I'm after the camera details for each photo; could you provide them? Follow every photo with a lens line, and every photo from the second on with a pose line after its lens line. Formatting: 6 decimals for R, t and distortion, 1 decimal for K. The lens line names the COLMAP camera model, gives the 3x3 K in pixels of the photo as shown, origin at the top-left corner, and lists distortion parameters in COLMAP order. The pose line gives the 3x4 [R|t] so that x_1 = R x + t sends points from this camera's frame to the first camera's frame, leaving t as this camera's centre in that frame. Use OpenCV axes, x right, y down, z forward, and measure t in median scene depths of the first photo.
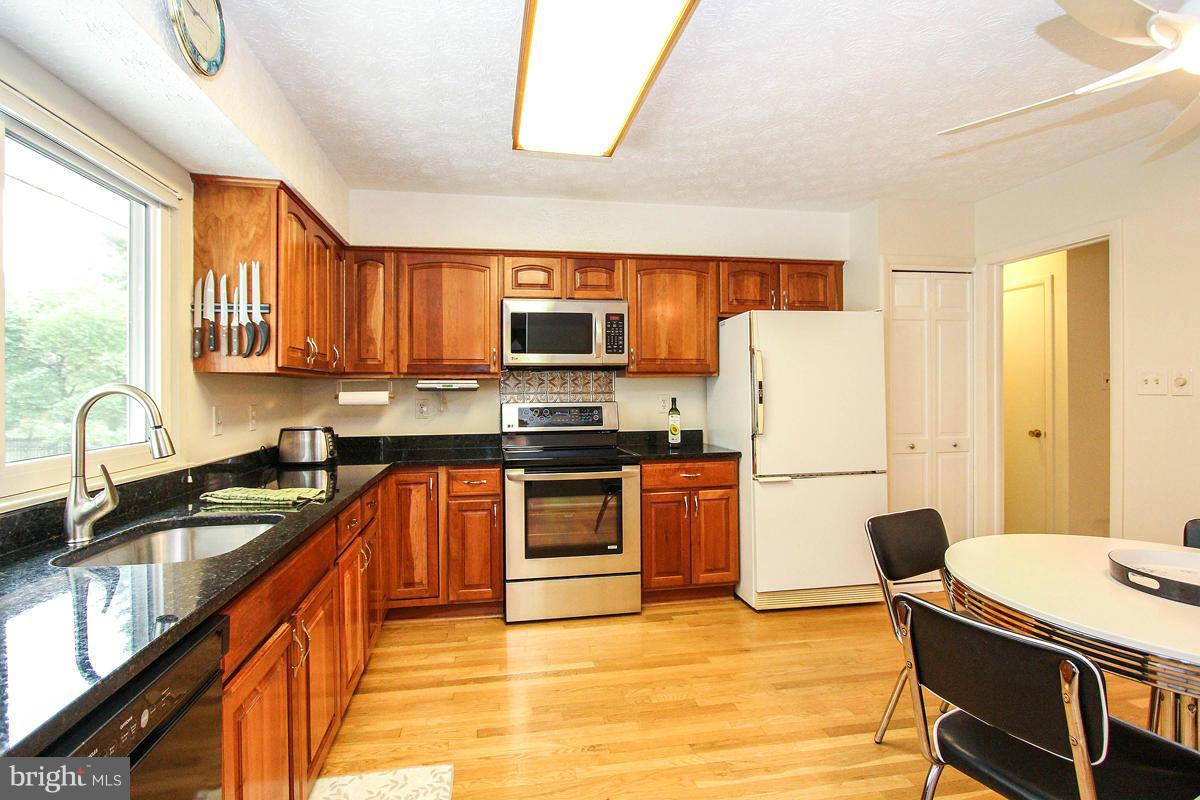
lens RADIAL K [[578.9, 0, 594.1], [0, 578.9, 401.0], [0, 0, 1]] dist [-0.023493, 0.004050]
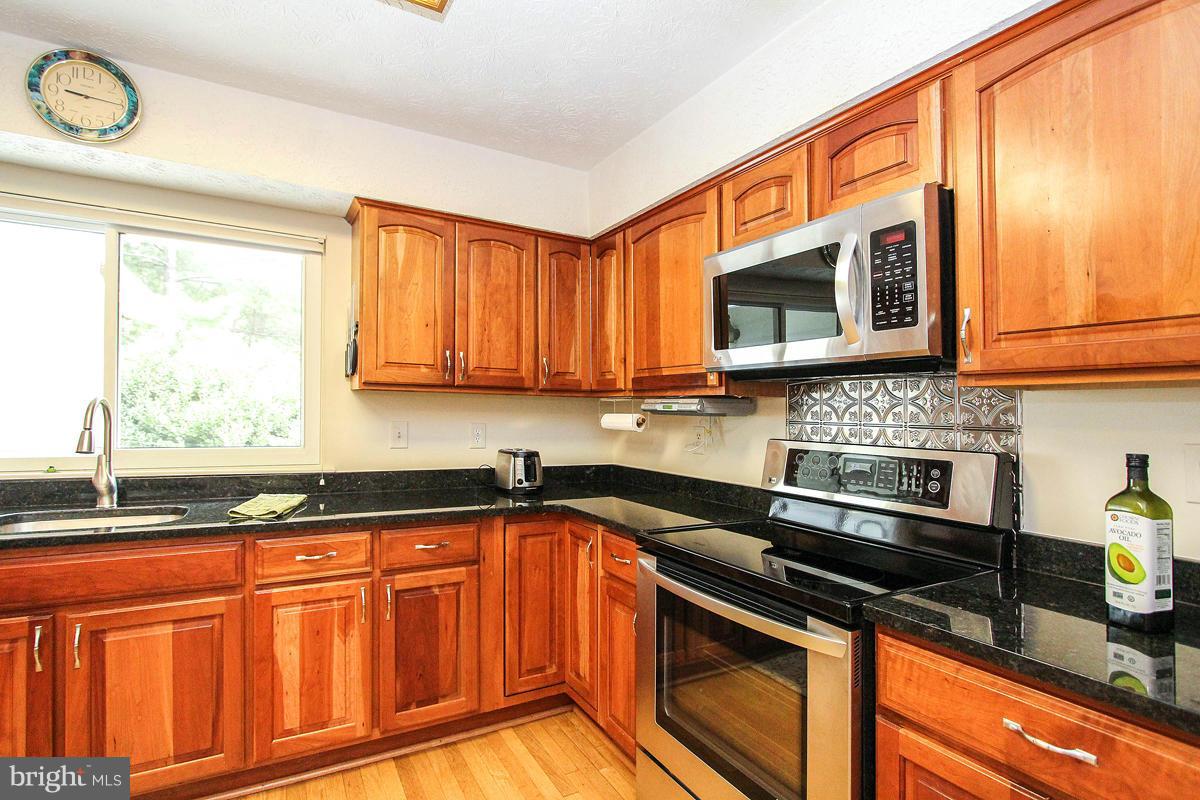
lens RADIAL K [[578.9, 0, 590.0], [0, 578.9, 391.1], [0, 0, 1]] dist [-0.023493, 0.004050]
pose [[0.331724, -0.020362, -0.943157, 0.345845], [-0.039269, 0.998602, -0.035371, -0.017766], [0.942559, 0.048770, 0.330461, 0.702400]]
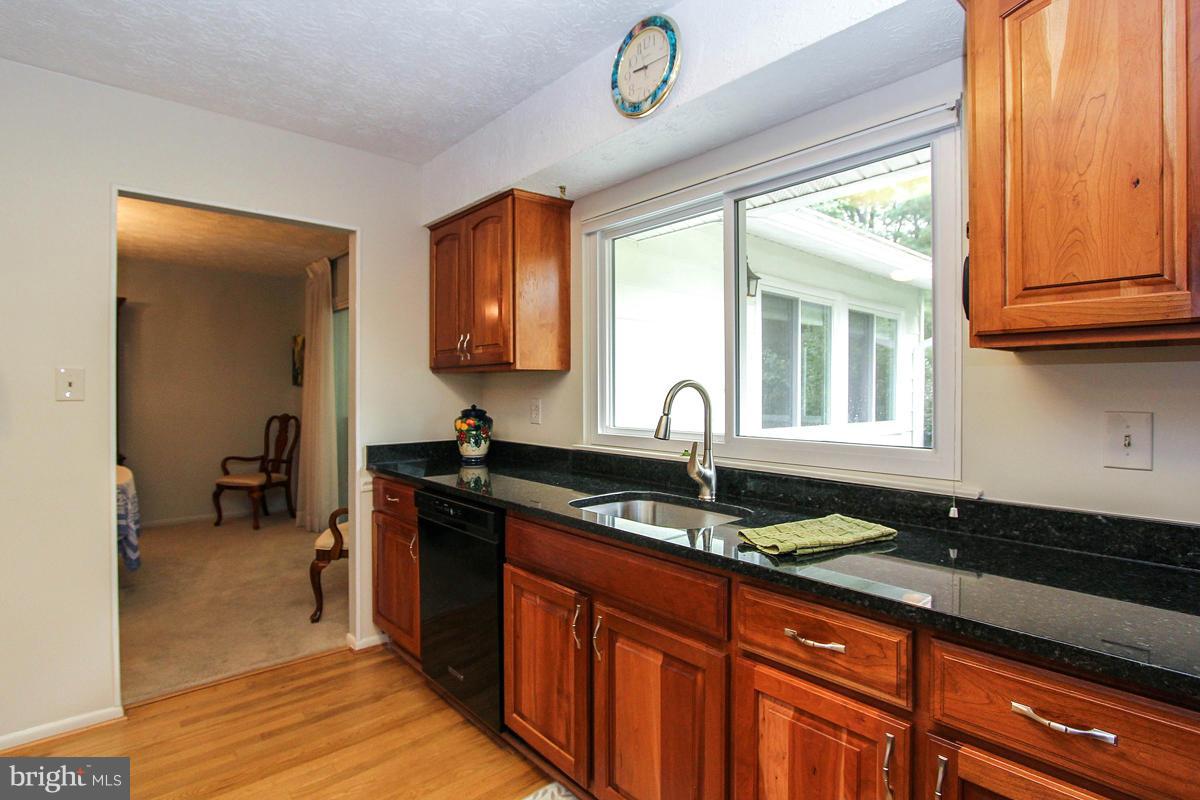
lens RADIAL K [[578.9, 0, 618.9], [0, 578.9, 407.7], [0, 0, 1]] dist [-0.023493, 0.004050]
pose [[-0.849755, 0.022672, -0.526690, -0.013921], [-0.003495, 0.998811, 0.048632, -0.013853], [0.527166, 0.043166, -0.848665, 0.858719]]
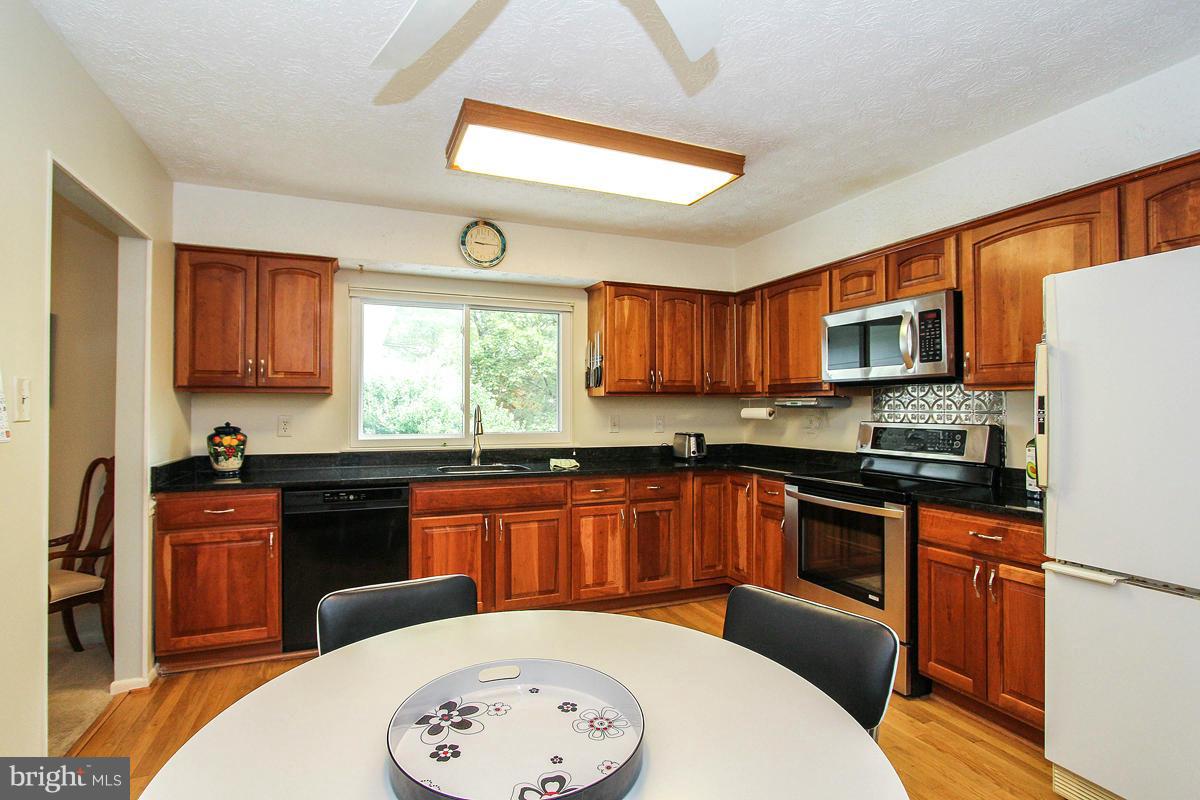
lens RADIAL K [[578.9, 0, 588.2], [0, 578.9, 413.0], [0, 0, 1]] dist [-0.023493, 0.004050]
pose [[0.213168, 0.017200, -0.976864, 0.714609], [-0.020150, 0.999710, 0.013205, -0.014632], [0.976808, 0.016869, 0.213453, 0.402380]]
